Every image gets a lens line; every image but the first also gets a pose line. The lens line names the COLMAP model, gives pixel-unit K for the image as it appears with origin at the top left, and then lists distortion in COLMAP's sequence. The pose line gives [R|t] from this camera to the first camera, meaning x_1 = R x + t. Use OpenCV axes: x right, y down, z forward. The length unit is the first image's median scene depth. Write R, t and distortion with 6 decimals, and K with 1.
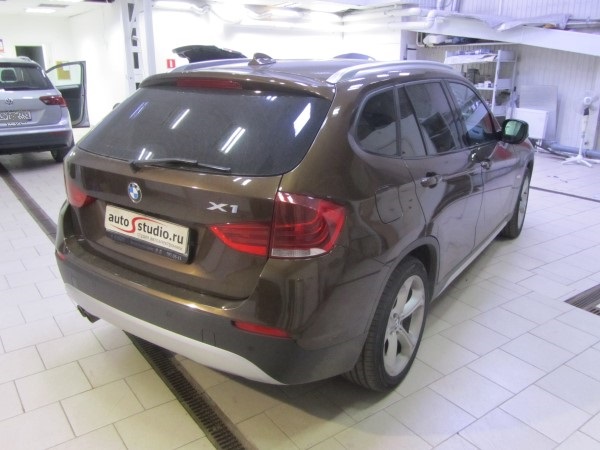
lens RADIAL K [[507.7, 0, 300.0], [0, 507.7, 225.0], [0, 0, 1]] dist [-0.057651, 0.009149]
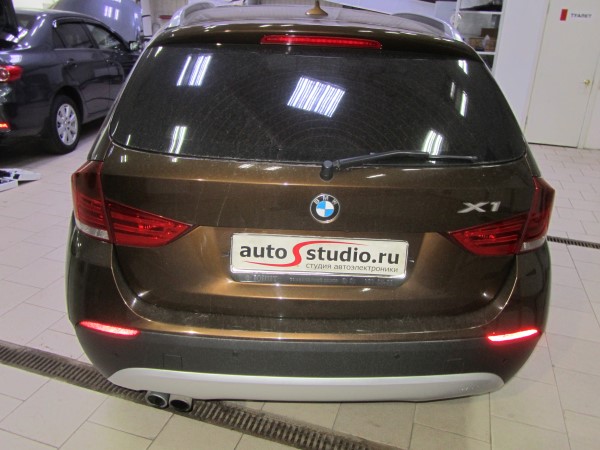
lens RADIAL K [[494.4, 0, 300.0], [0, 494.4, 225.0], [0, 0, 1]] dist [0.007313, -0.044551]
pose [[0.805657, -0.204769, 0.555866, -0.723409], [0.143965, 0.977905, 0.151581, -0.146443], [-0.574623, -0.042097, 0.817335, 0.467966]]
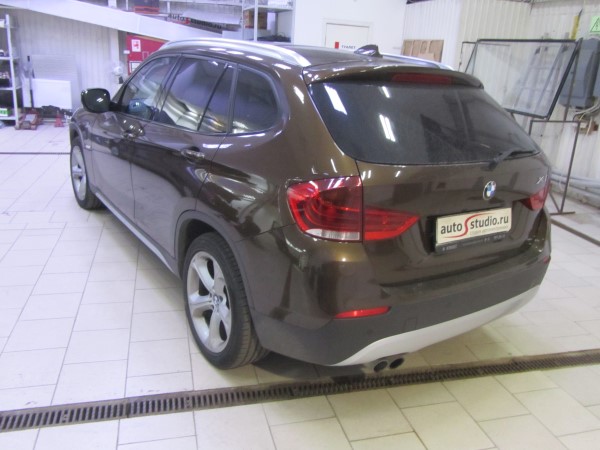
lens RADIAL K [[494.4, 0, 300.0], [0, 494.4, 225.0], [0, 0, 1]] dist [0.007313, -0.044551]
pose [[0.360806, -0.283369, 0.888550, -1.367072], [0.216874, 0.952100, 0.215572, -0.294789], [-0.907075, 0.114924, 0.404979, 0.942194]]
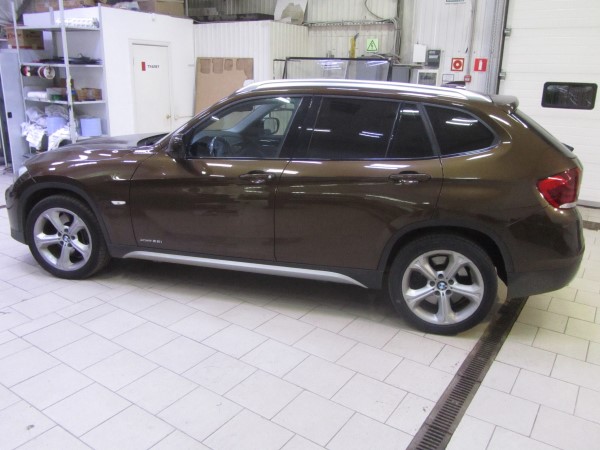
lens RADIAL K [[507.7, 0, 300.0], [0, 507.7, 225.0], [0, 0, 1]] dist [-0.057651, 0.009149]
pose [[-0.348596, -0.268915, 0.897867, -1.604204], [0.254739, 0.894714, 0.366872, -0.752560], [-0.901992, 0.356612, -0.243390, 2.391941]]
